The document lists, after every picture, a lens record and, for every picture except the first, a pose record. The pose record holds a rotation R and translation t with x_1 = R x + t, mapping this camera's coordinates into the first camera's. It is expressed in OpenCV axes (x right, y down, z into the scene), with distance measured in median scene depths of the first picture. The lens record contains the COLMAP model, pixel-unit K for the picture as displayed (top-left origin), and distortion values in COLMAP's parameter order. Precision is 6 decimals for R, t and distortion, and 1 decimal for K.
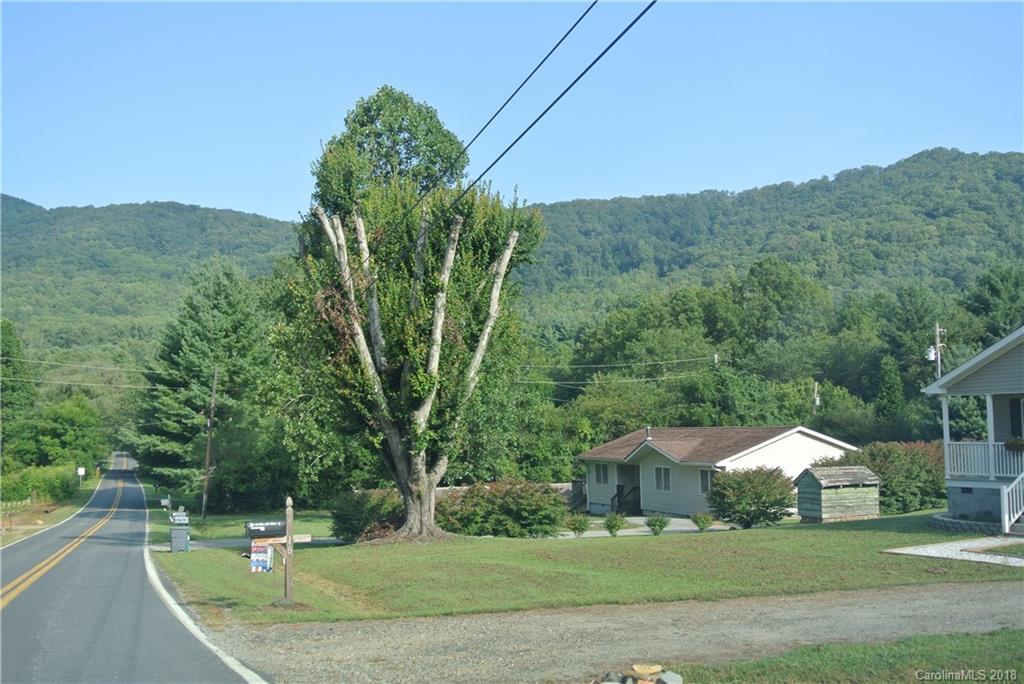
lens RADIAL K [[1129.2, 0, 511.2], [0, 1129.2, 339.2], [0, 0, 1]] dist [-0.062074, 0.013311]
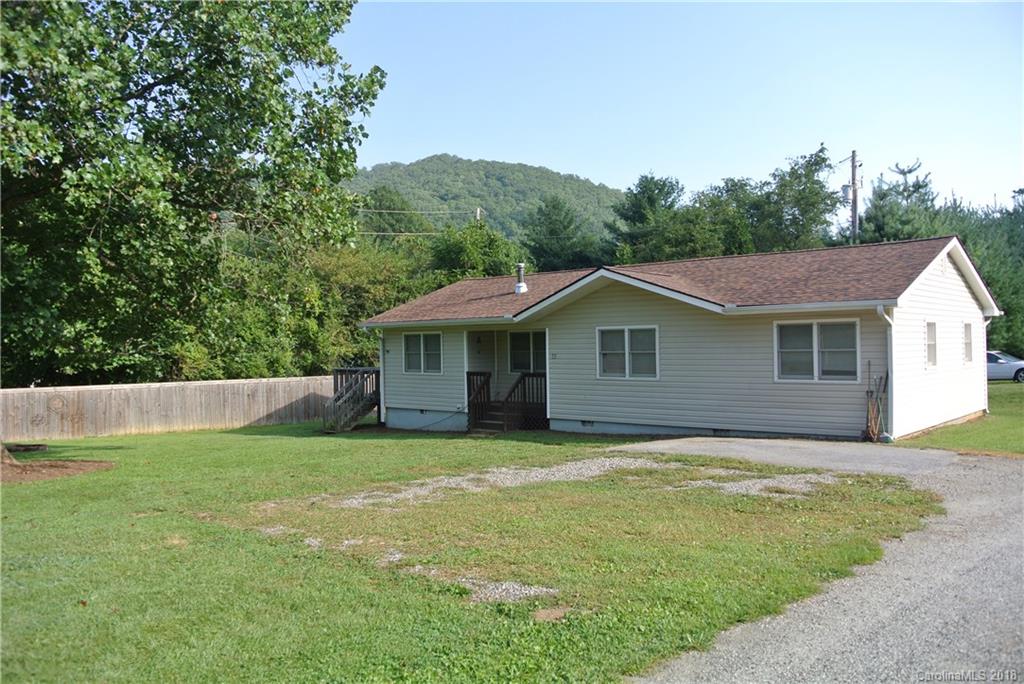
lens RADIAL K [[799.7, 0, 509.6], [0, 799.7, 340.2], [0, 0, 1]] dist [-0.066706, 0.005481]
pose [[0.891054, 0.006743, 0.453846, -0.049820], [-0.036147, 0.997768, 0.056145, 0.084254], [-0.452455, -0.066433, 0.889309, 0.601342]]
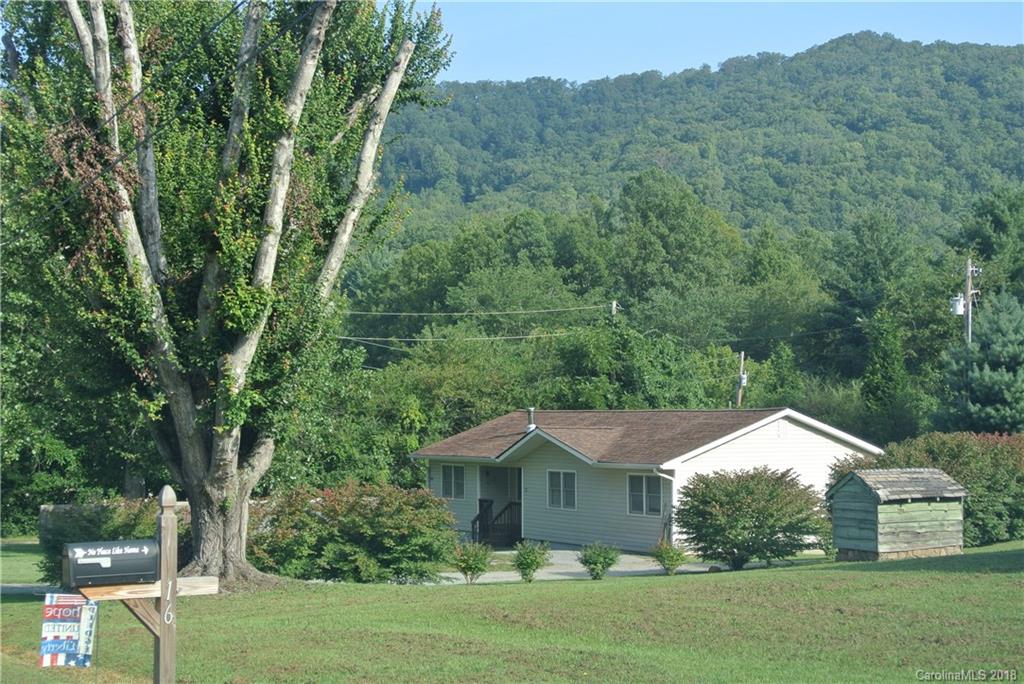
lens RADIAL K [[1658.9, 0, 513.2], [0, 1658.9, 344.6], [0, 0, 1]] dist [-0.034369, 0.039824]
pose [[0.986031, 0.023246, 0.164929, -0.037649], [-0.028396, 0.999178, 0.028937, 0.014608], [-0.164121, -0.033216, 0.985881, 0.083085]]
